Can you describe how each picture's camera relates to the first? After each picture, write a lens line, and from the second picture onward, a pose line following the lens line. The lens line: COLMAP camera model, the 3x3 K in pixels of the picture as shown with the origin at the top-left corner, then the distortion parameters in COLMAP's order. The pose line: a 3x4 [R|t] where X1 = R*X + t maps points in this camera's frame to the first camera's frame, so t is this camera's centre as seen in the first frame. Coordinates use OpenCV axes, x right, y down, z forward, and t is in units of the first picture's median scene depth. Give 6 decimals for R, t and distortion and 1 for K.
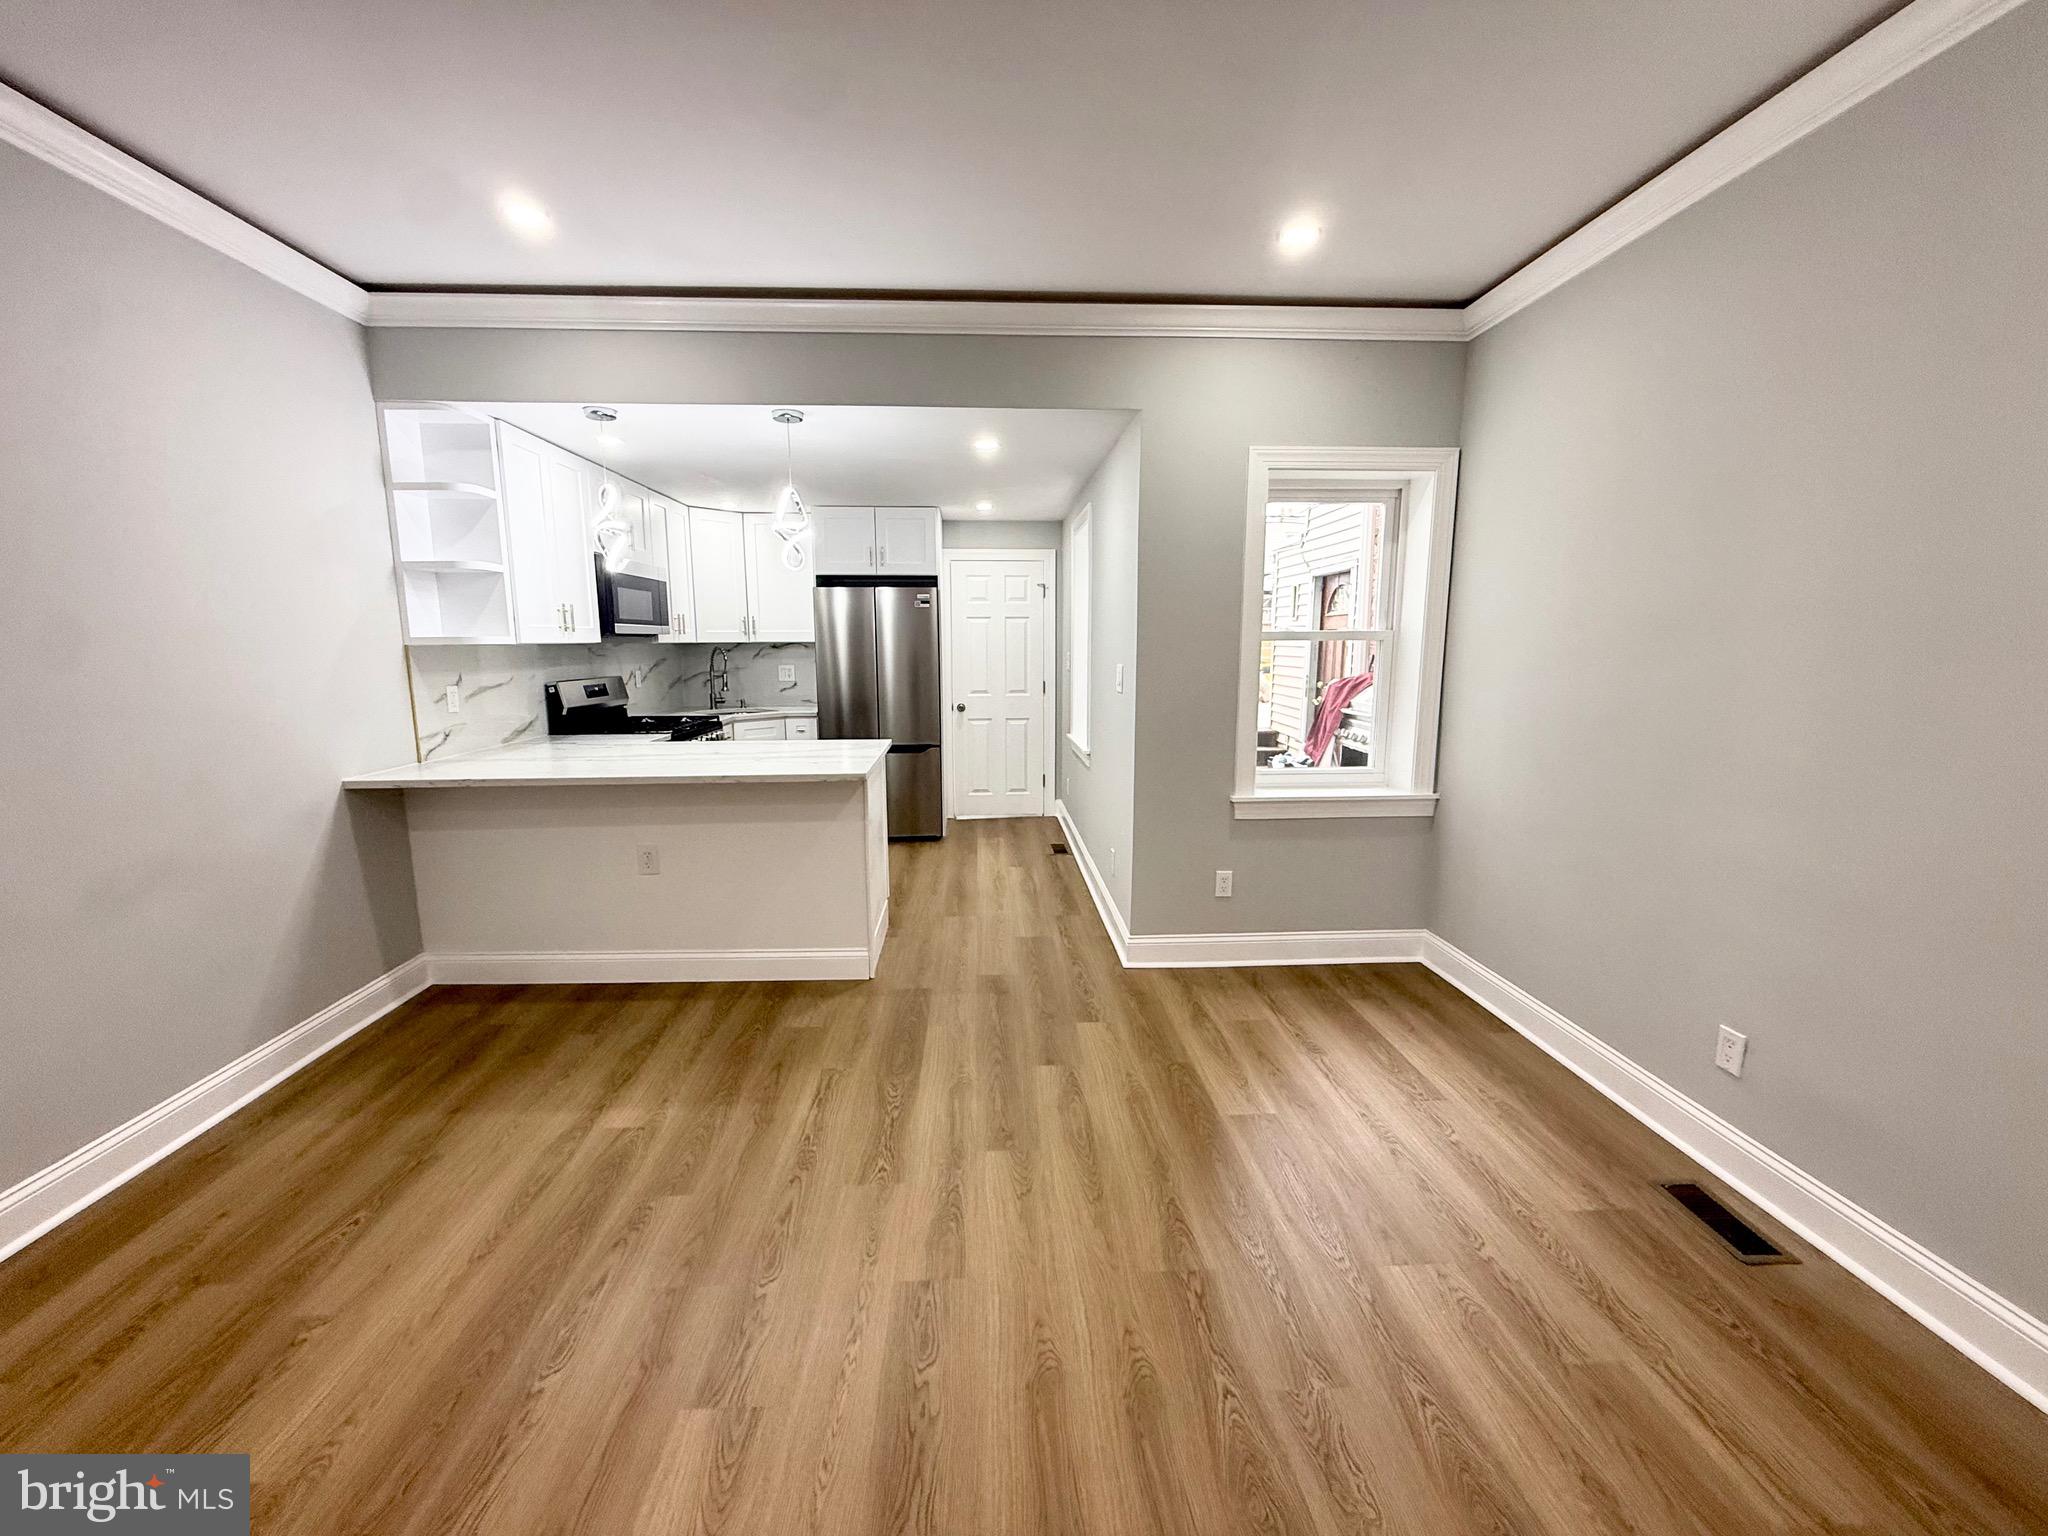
lens RADIAL K [[820.6, 0, 1017.7], [0, 820.6, 766.1], [0, 0, 1]] dist [0.000719, 0.000208]
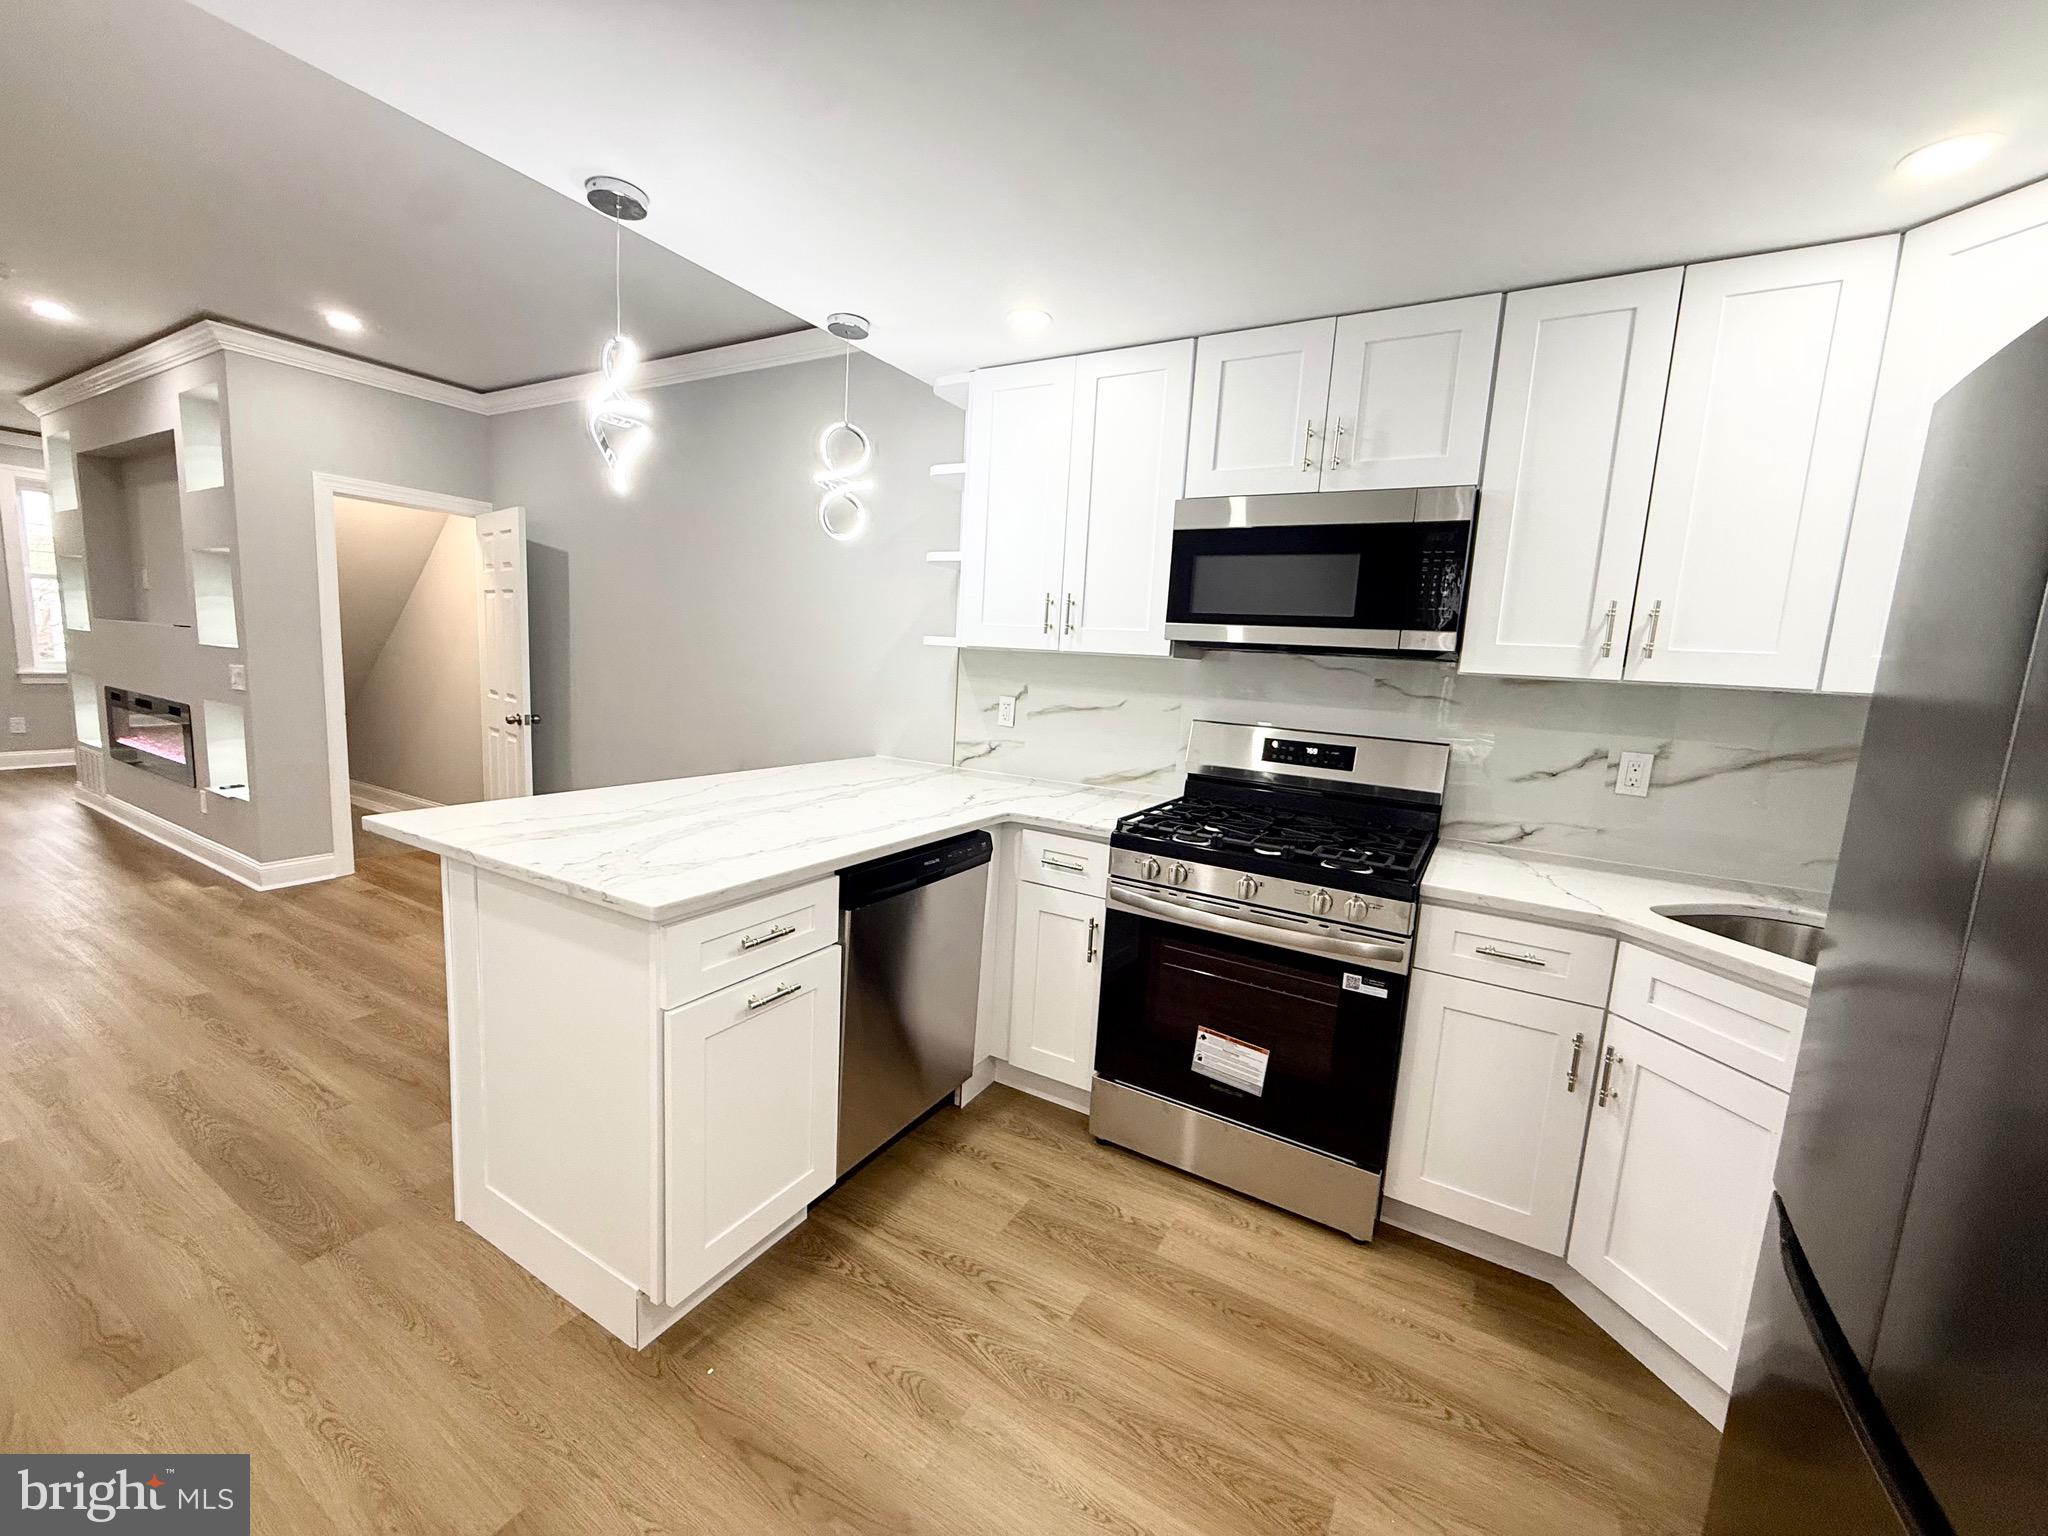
lens RADIAL K [[820.6, 0, 1017.7], [0, 820.6, 766.1], [0, 0, 1]] dist [0.000719, 0.000208]
pose [[-0.549426, 0.085119, -0.831195, 0.053315], [-0.180144, 0.959334, 0.217318, -0.233844], [0.815892, 0.269135, -0.511749, 1.571952]]
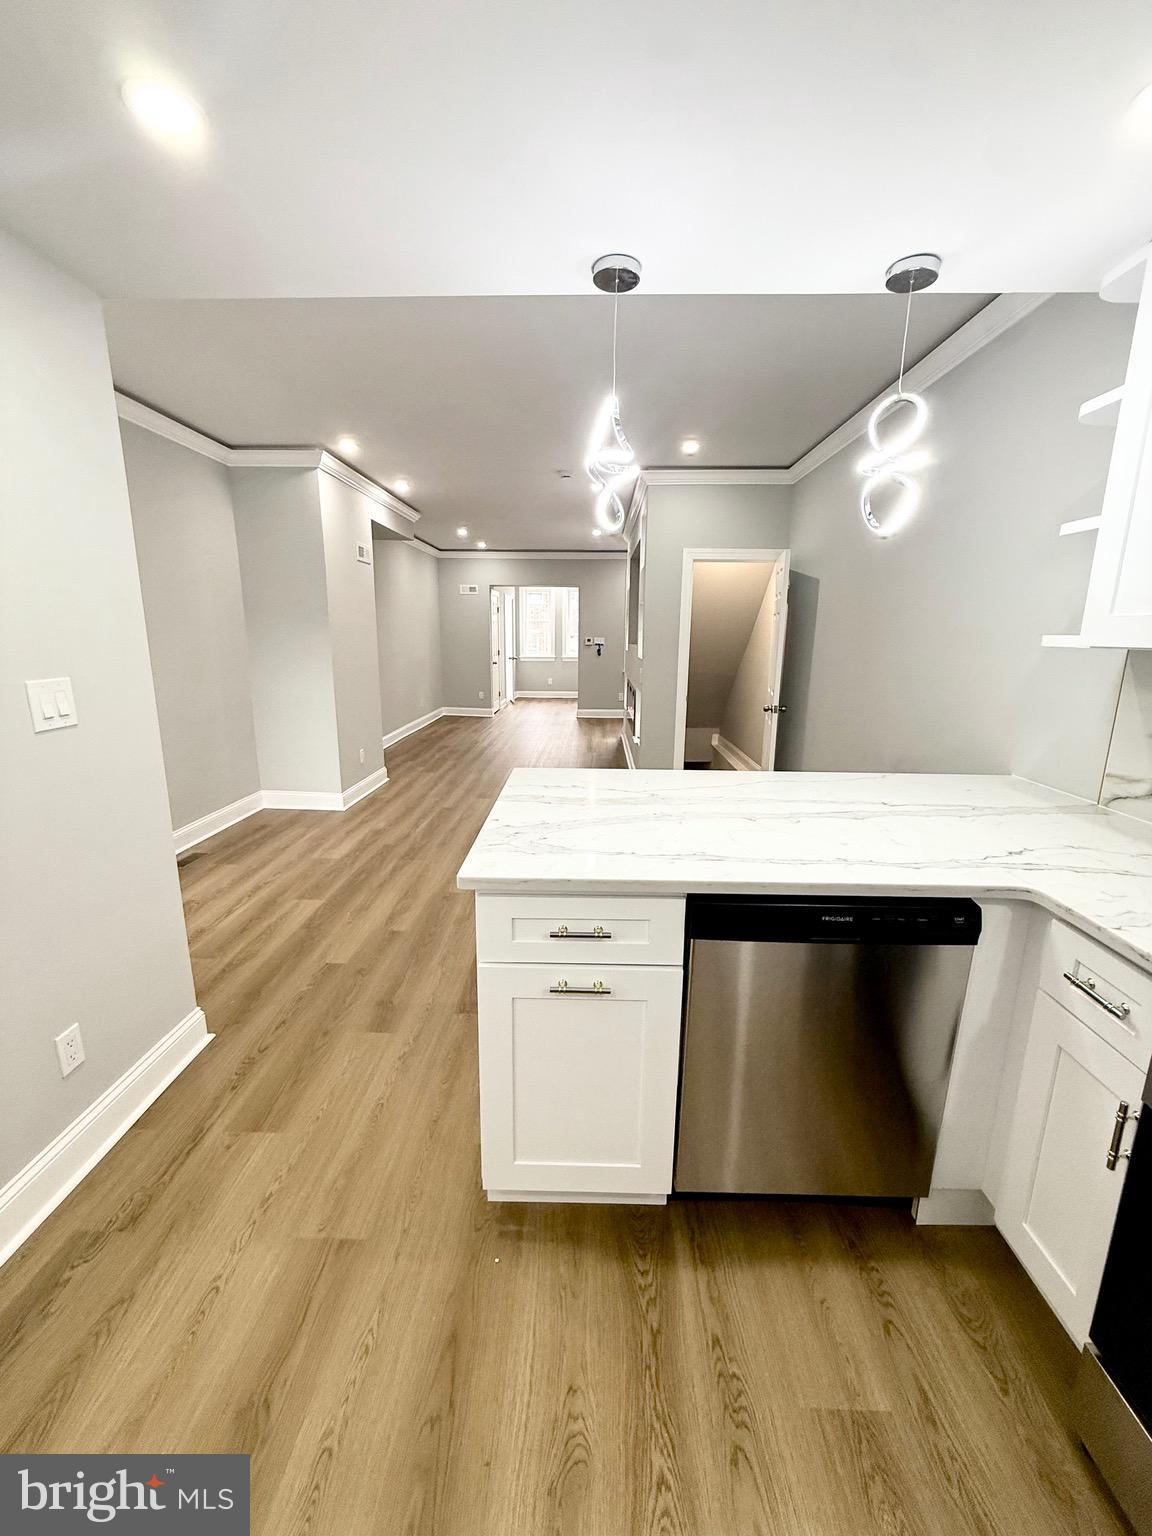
lens RADIAL K [[615.4, 0, 576.2], [0, 615.4, 761.8], [0, 0, 1]] dist [0.000719, 0.000208]
pose [[-0.996939, -0.022893, 0.074755, -0.290104], [0.005105, 0.935063, 0.354444, -0.244376], [-0.078015, 0.353741, -0.932084, 1.553831]]
